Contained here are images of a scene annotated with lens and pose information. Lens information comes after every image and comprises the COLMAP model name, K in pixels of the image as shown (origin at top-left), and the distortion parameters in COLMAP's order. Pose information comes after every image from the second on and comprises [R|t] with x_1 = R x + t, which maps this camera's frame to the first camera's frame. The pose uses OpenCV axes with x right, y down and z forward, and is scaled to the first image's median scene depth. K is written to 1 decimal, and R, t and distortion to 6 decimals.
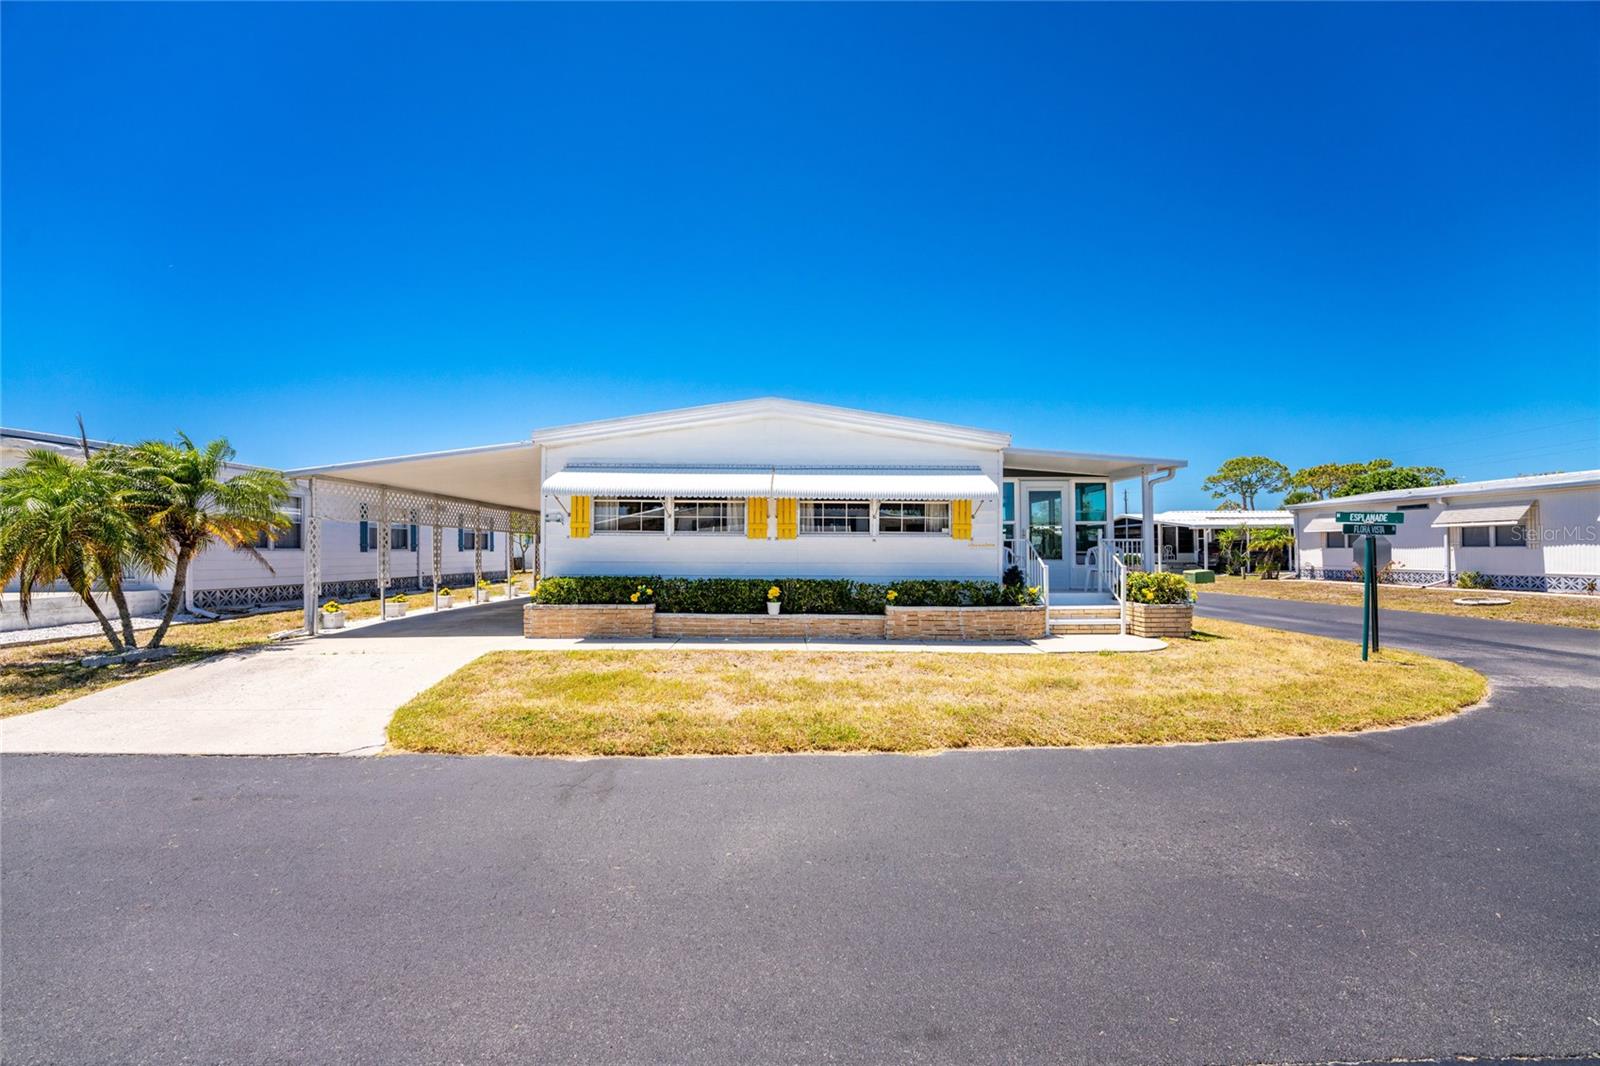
lens RADIAL K [[658.2, 0, 800.7], [0, 658.2, 541.1], [0, 0, 1]] dist [-0.024821, 0.000100]
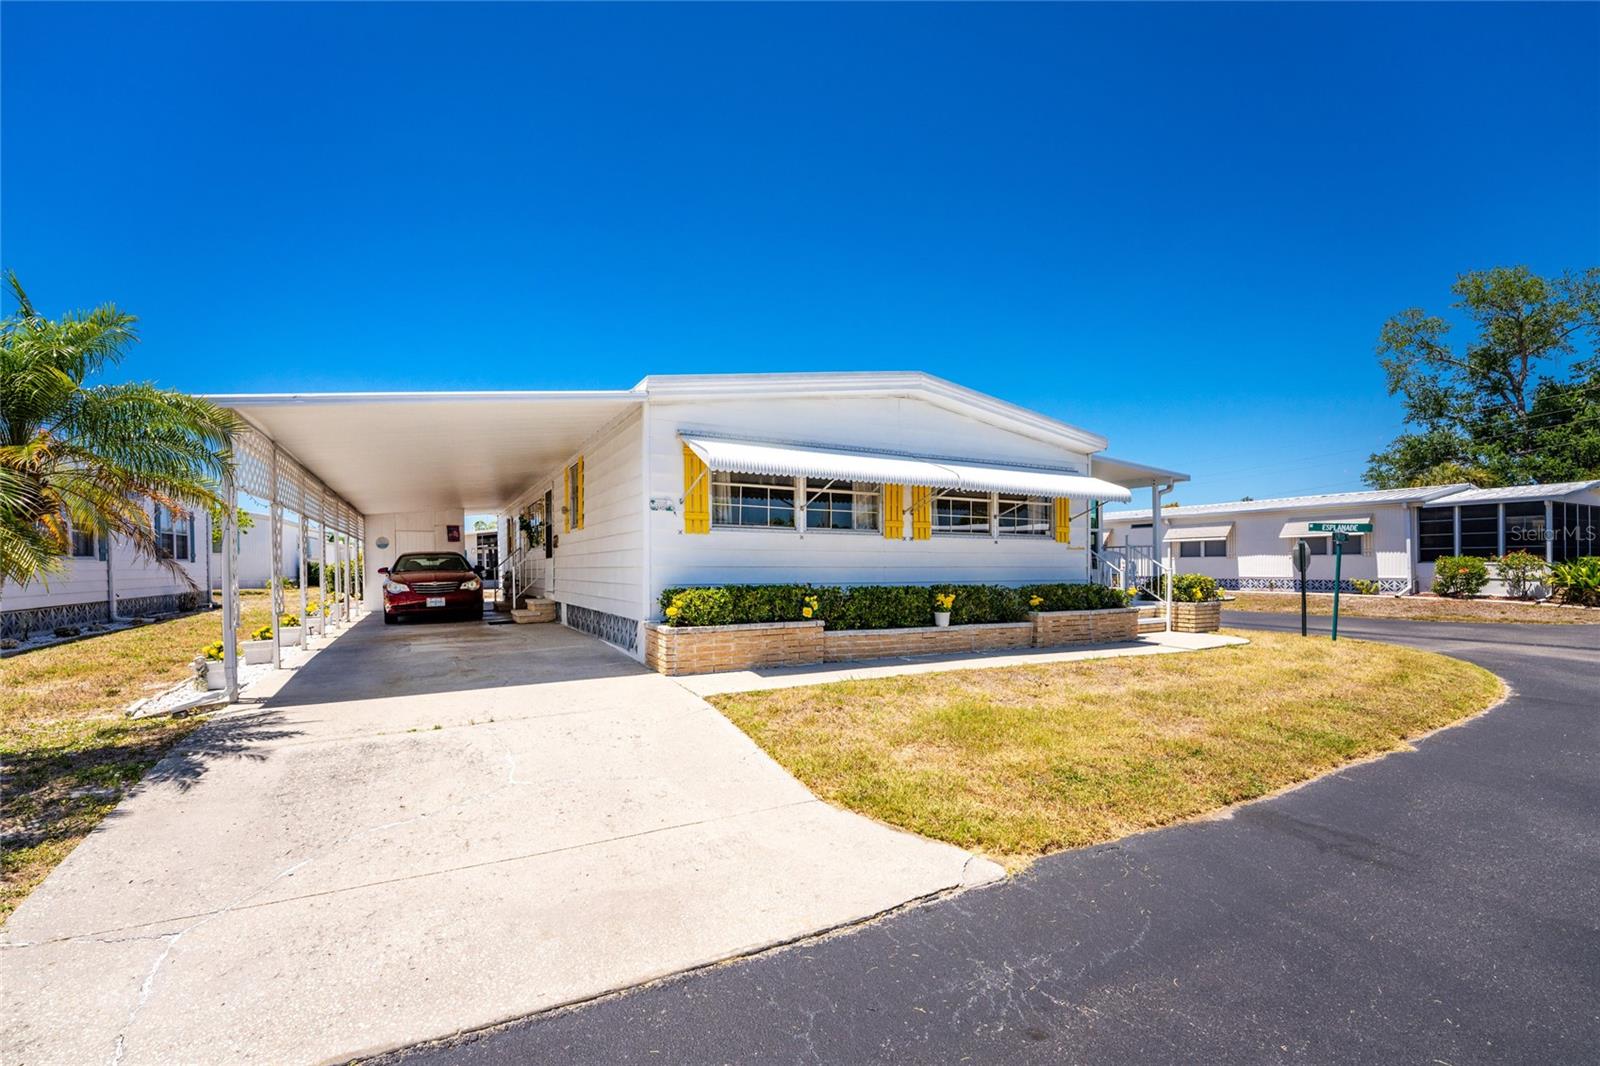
lens RADIAL K [[683.4, 0, 799.2], [0, 683.4, 564.3], [0, 0, 1]] dist [-0.031404, -0.000216]
pose [[0.892948, -0.003073, 0.450149, -0.575825], [-0.002822, 0.999919, 0.012424, 0.019269], [-0.450151, -0.012364, 0.892867, 0.276556]]
